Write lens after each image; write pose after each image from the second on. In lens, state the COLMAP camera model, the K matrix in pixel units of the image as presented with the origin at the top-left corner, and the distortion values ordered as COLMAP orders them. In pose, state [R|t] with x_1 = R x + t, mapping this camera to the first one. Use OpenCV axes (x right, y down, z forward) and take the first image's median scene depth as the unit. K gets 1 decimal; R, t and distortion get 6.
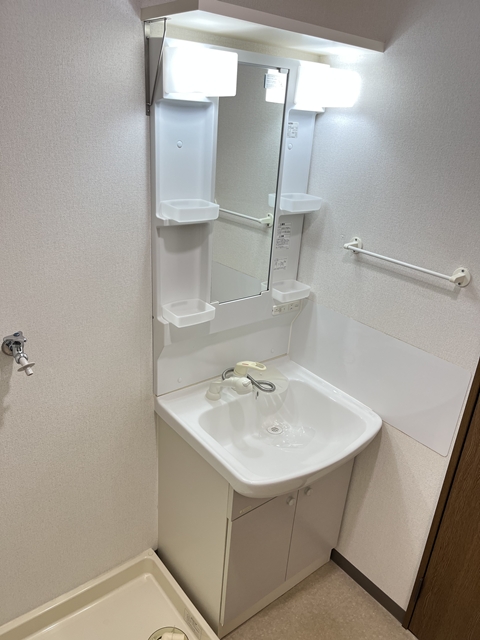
lens RADIAL K [[487.6, 0, 237.9], [0, 487.6, 323.3], [0, 0, 1]] dist [0.051799, -0.069469]
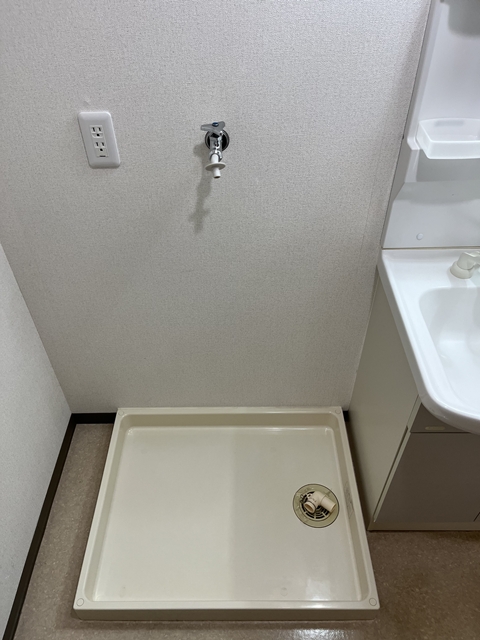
lens RADIAL K [[487.6, 0, 237.9], [0, 487.6, 323.3], [0, 0, 1]] dist [0.051799, -0.069469]
pose [[0.779088, 0.370978, -0.505369, 0.093628], [-0.183260, 0.905677, 0.382315, 0.003050], [0.599532, -0.205243, 0.773587, 0.255746]]
